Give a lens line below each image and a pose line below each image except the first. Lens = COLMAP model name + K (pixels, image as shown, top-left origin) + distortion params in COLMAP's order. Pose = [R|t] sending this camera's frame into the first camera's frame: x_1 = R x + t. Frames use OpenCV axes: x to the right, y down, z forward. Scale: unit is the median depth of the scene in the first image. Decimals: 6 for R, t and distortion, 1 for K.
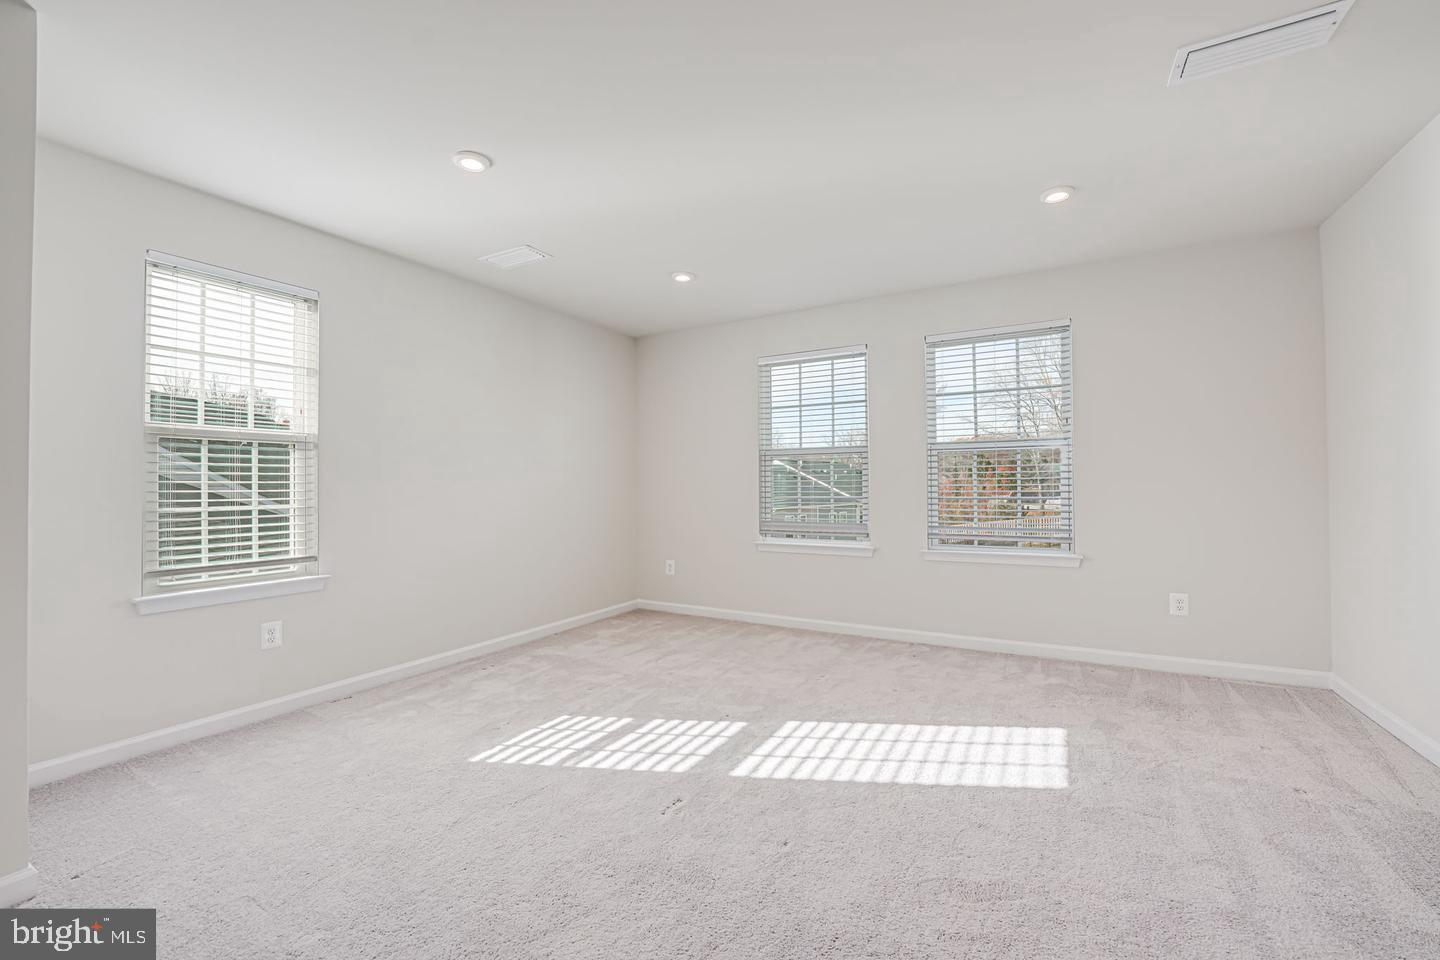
lens RADIAL K [[583.4, 0, 717.4], [0, 583.4, 478.3], [0, 0, 1]] dist [-0.025473, 0.000494]
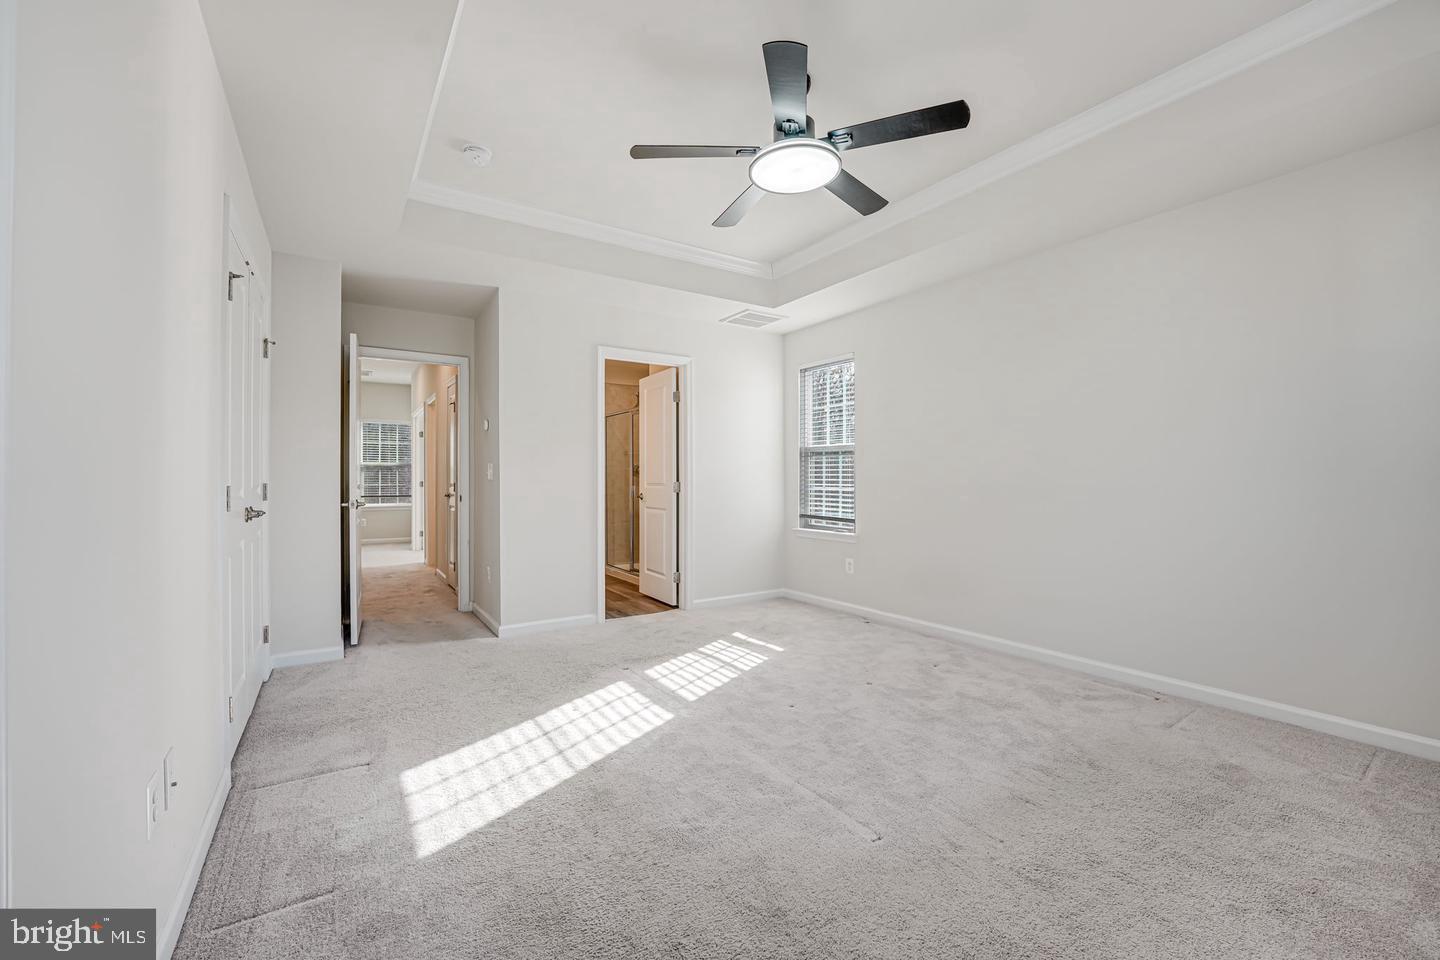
lens RADIAL K [[585.9, 0, 720.0], [0, 585.9, 480.0], [0, 0, 1]] dist [-0.000956, 0.000038]
pose [[-0.445892, 0.011453, -0.895013, 1.003818], [0.014958, 0.999874, 0.005343, 0.008838], [0.894962, -0.011005, -0.446007, 1.553319]]
